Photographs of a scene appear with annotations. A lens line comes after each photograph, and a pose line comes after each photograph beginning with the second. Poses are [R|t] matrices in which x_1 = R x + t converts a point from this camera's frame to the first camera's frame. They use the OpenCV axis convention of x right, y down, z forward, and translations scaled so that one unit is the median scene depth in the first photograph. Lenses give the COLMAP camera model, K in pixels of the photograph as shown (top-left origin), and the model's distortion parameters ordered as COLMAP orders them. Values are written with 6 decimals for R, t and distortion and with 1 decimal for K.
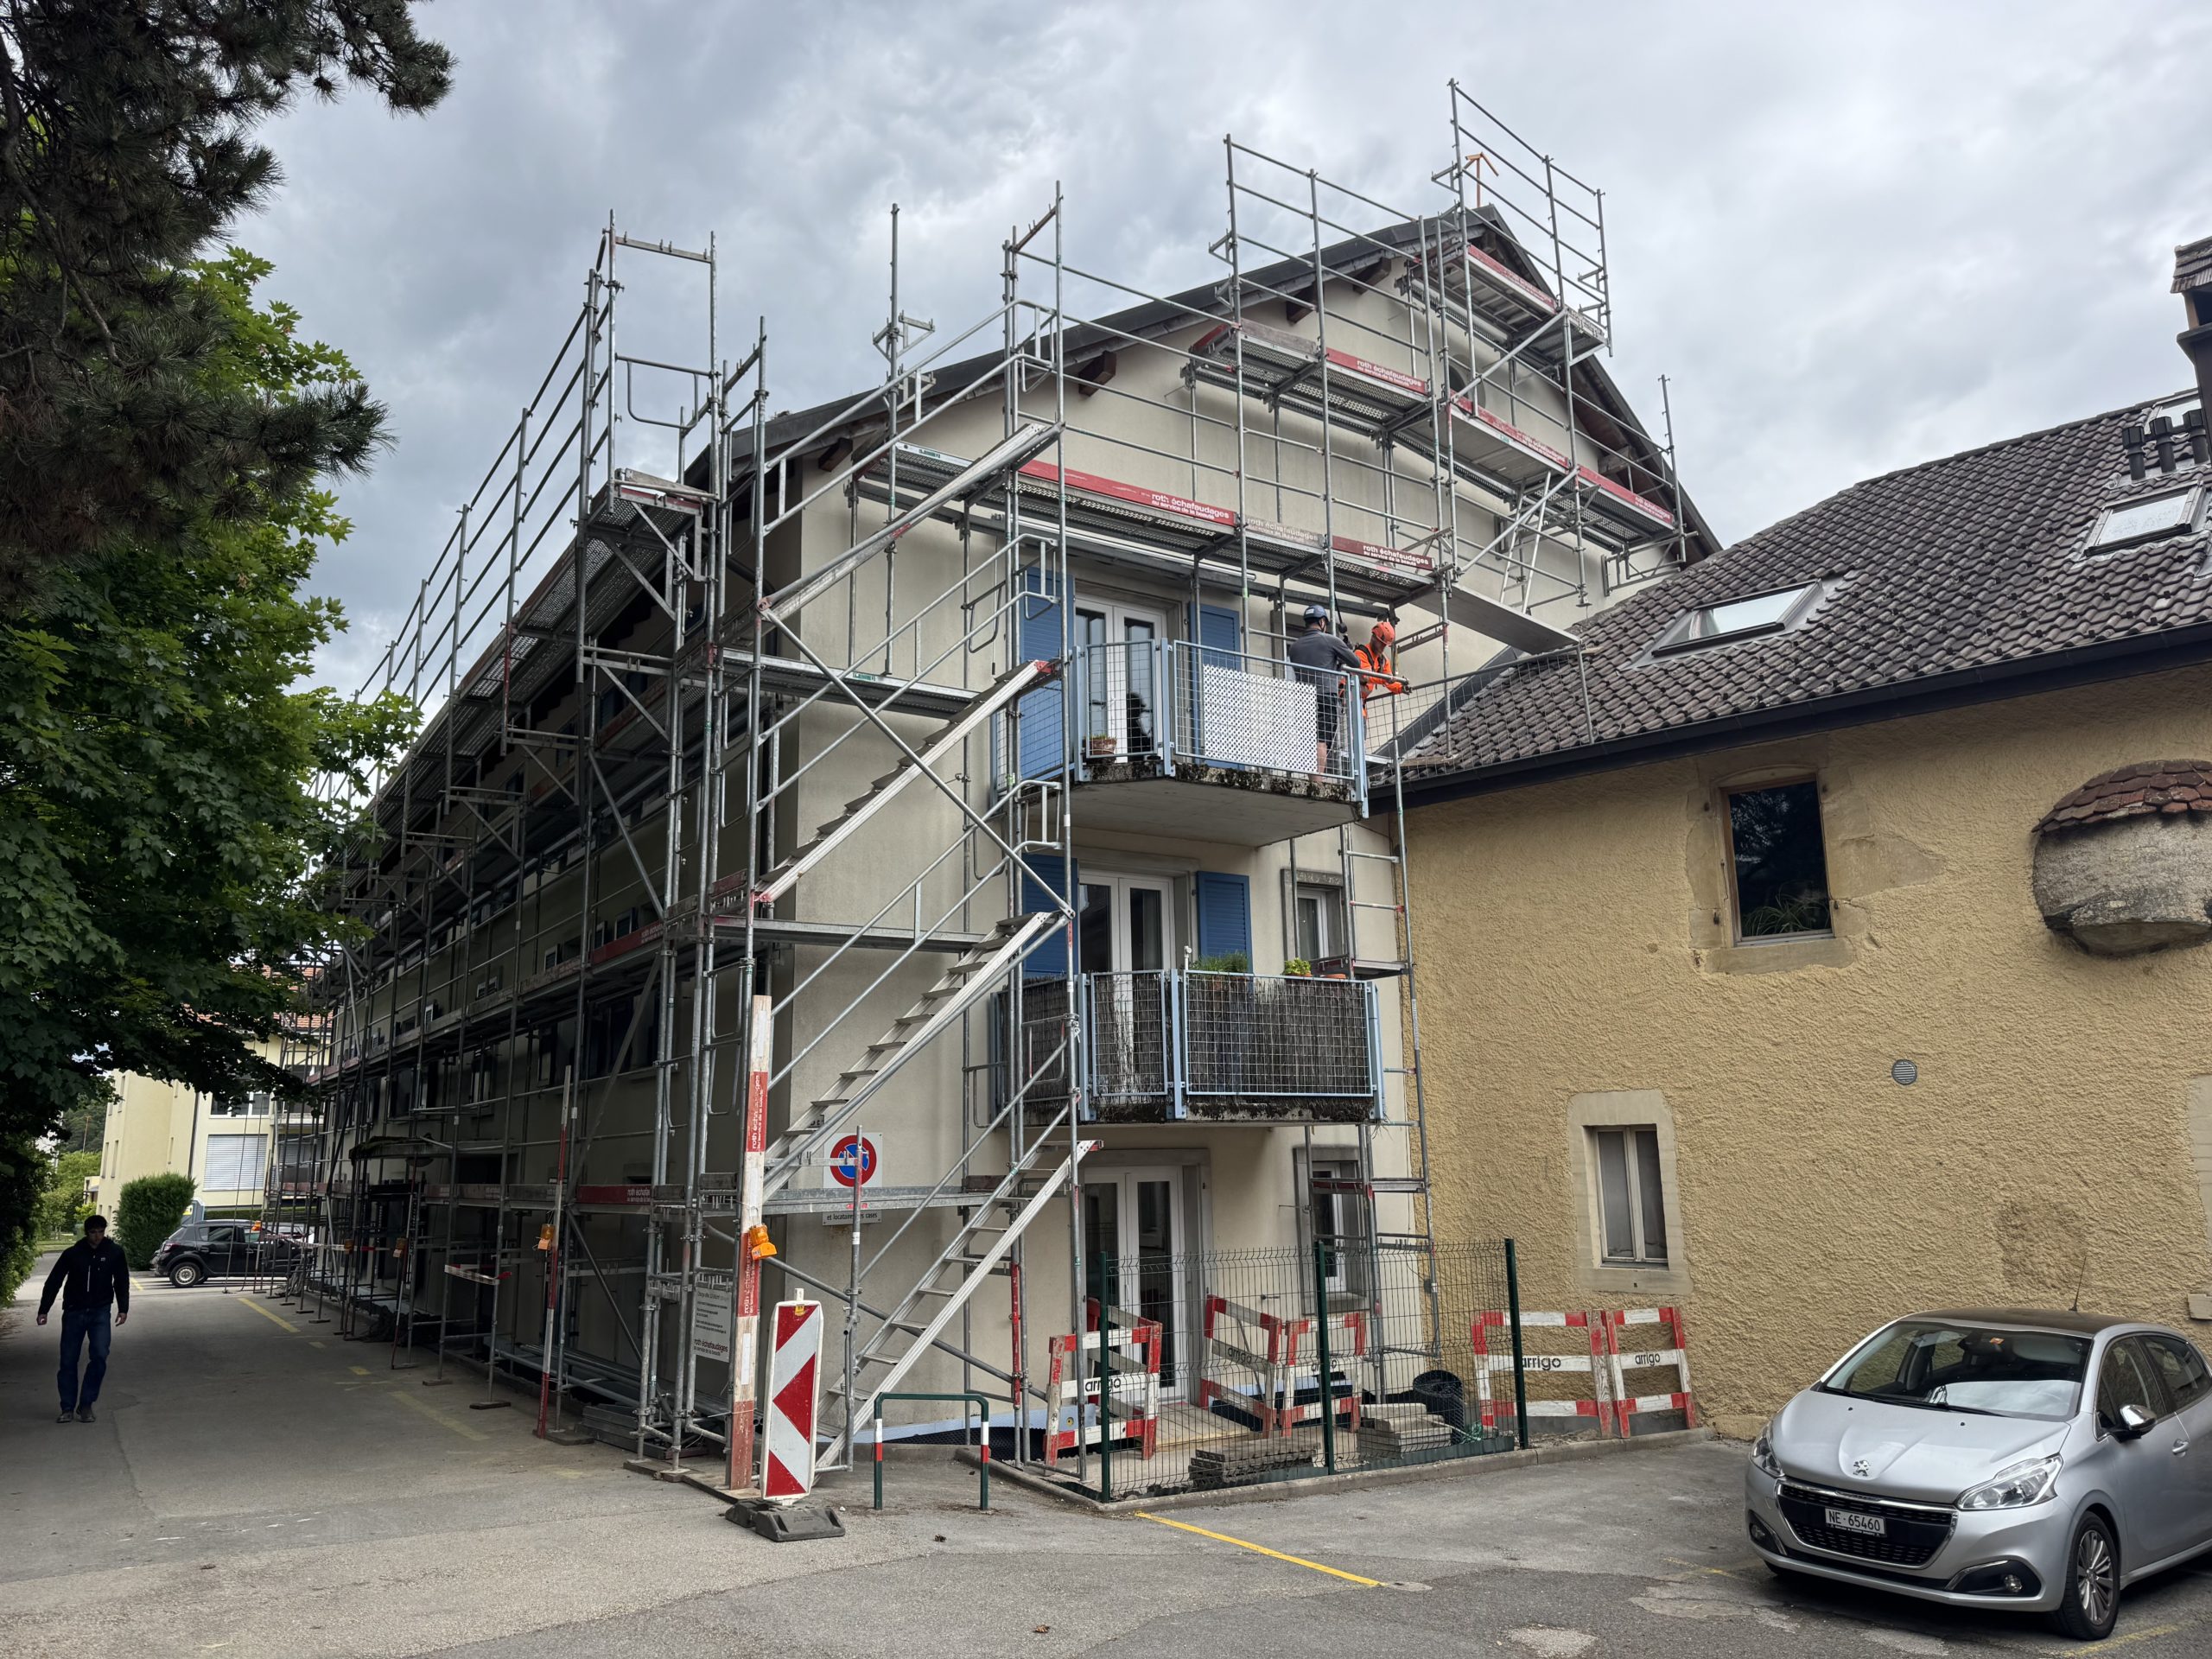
lens RADIAL K [[1550.6, 0, 1047.3], [0, 1550.6, 832.9], [0, 0, 1]] dist [0.072903, -0.103143]
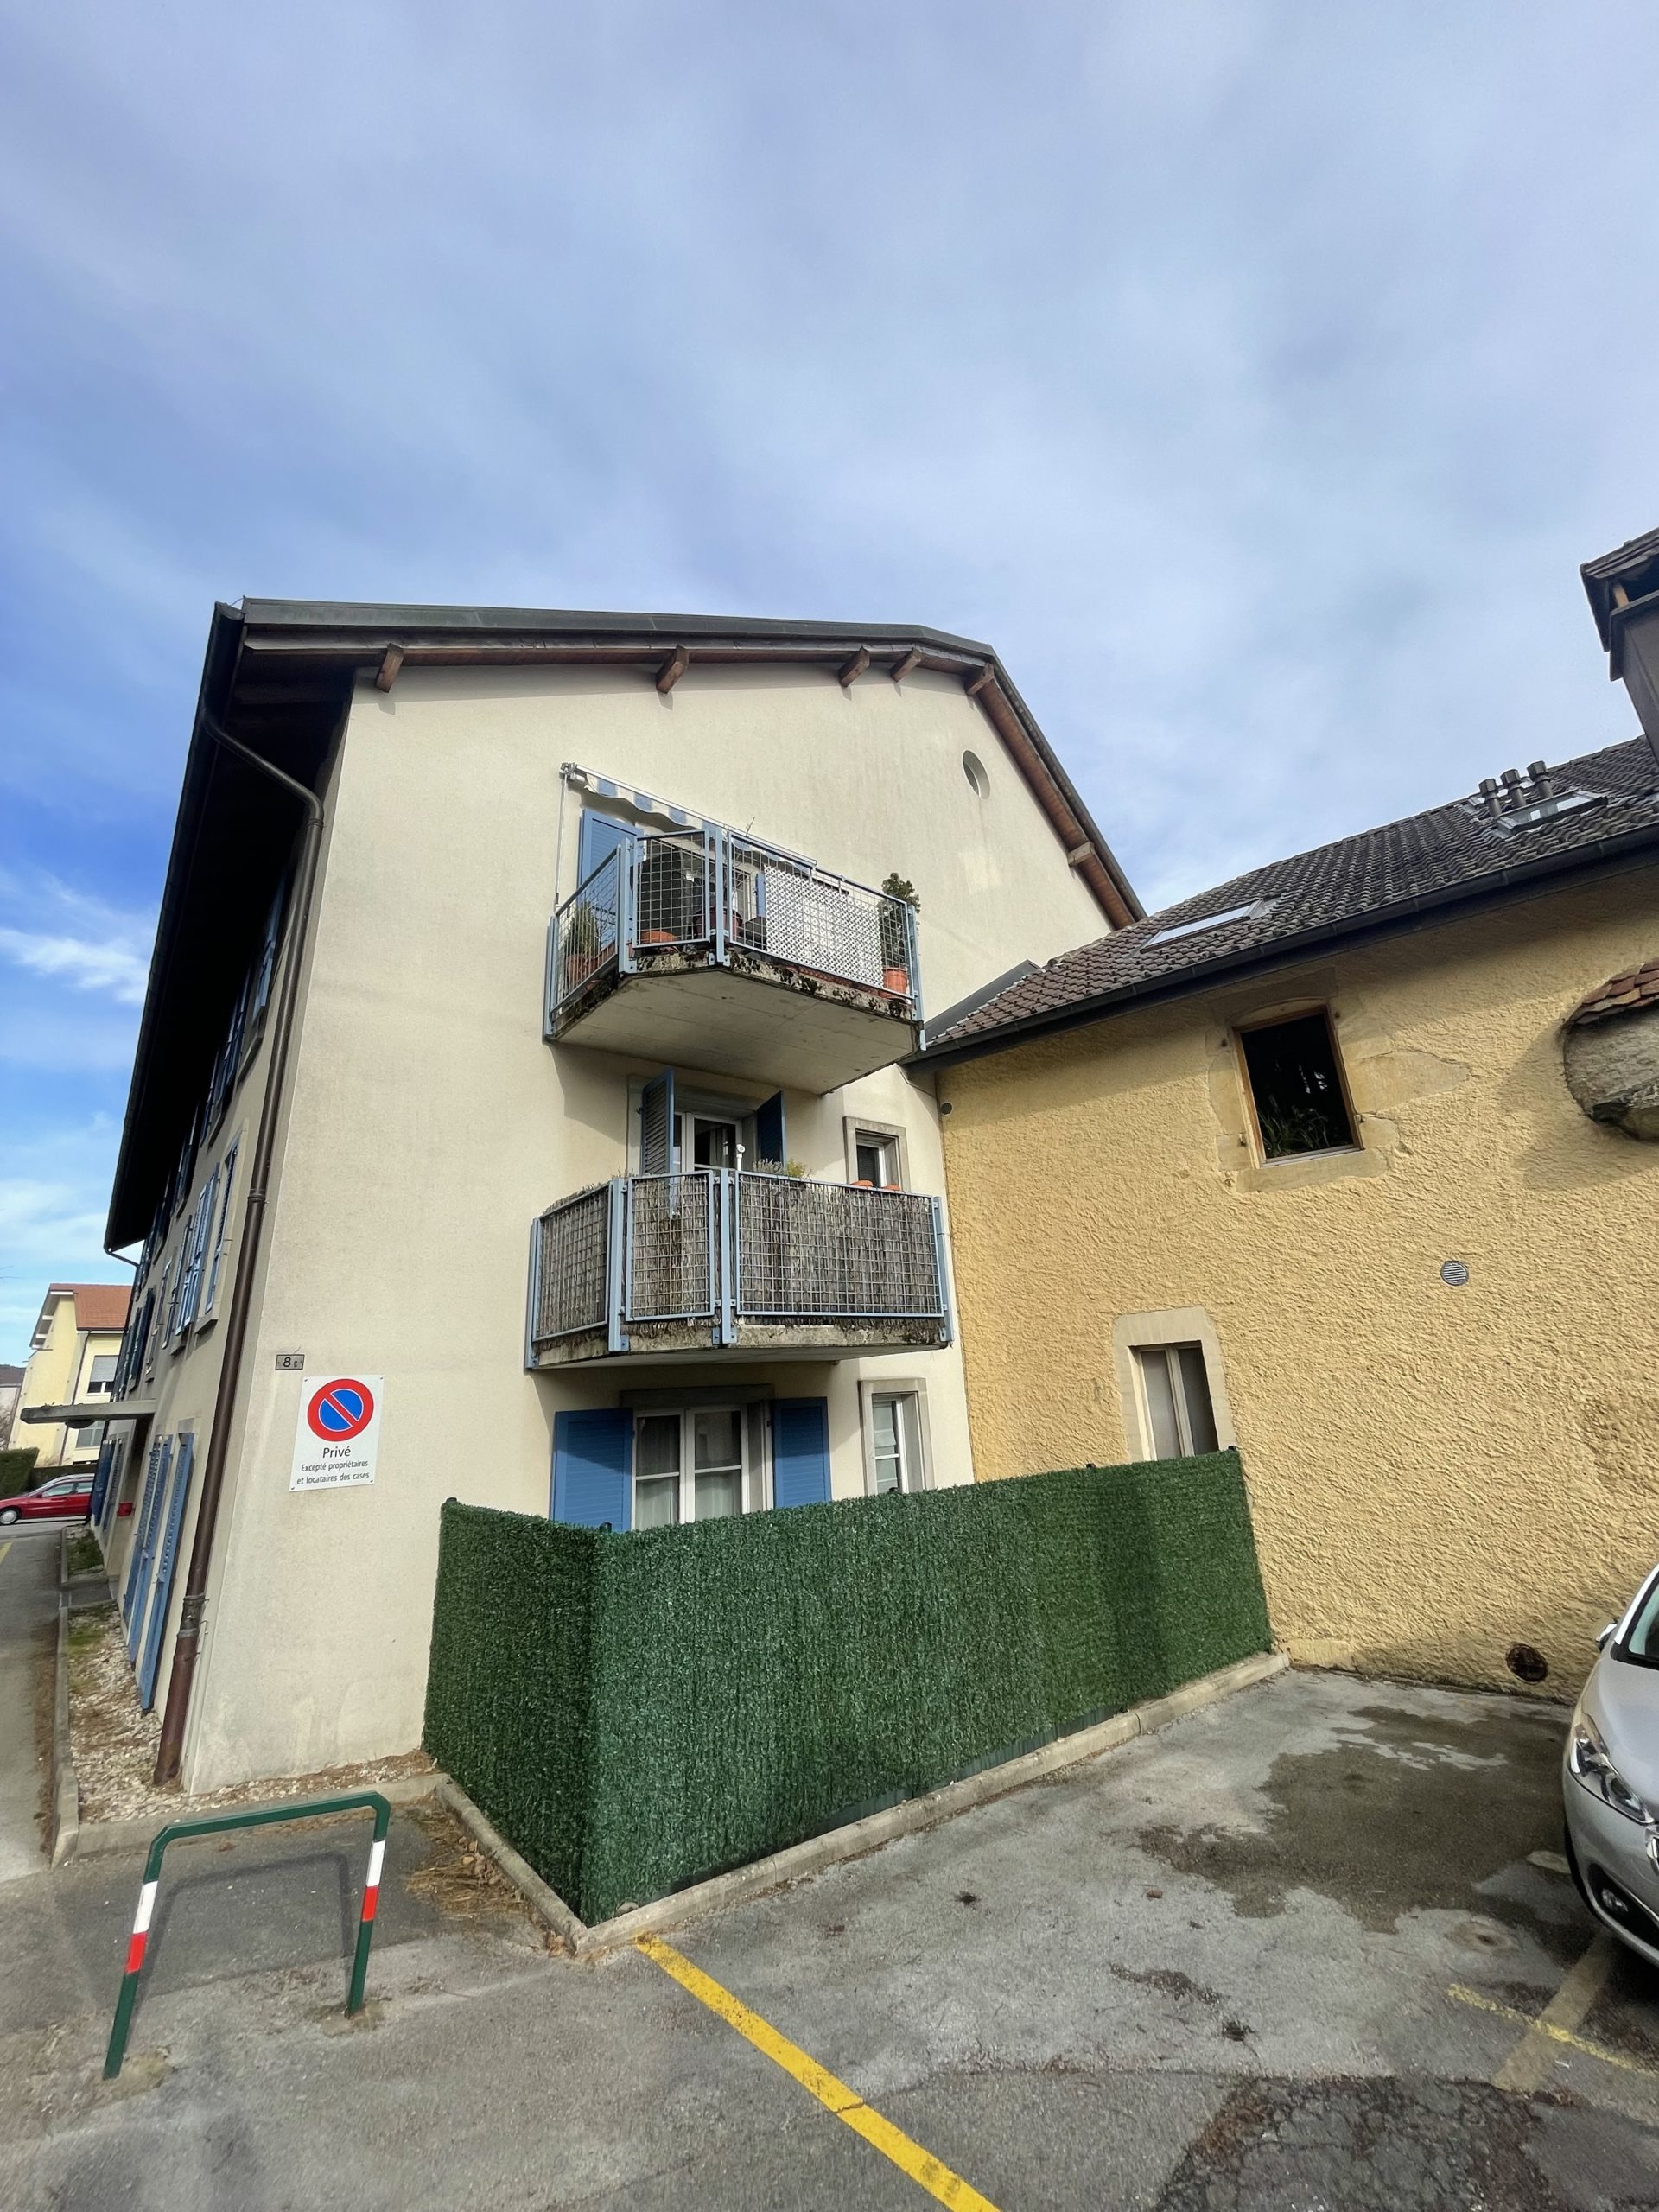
lens RADIAL K [[886.3, 0, 829.5], [0, 886.3, 1106.0], [0, 0, 1]] dist [-0.000359, -0.000001]
pose [[0.990011, 0.003152, 0.140956, 0.063331], [0.013423, 0.993102, -0.116479, 0.101155], [-0.140351, 0.117208, 0.983140, 0.457818]]
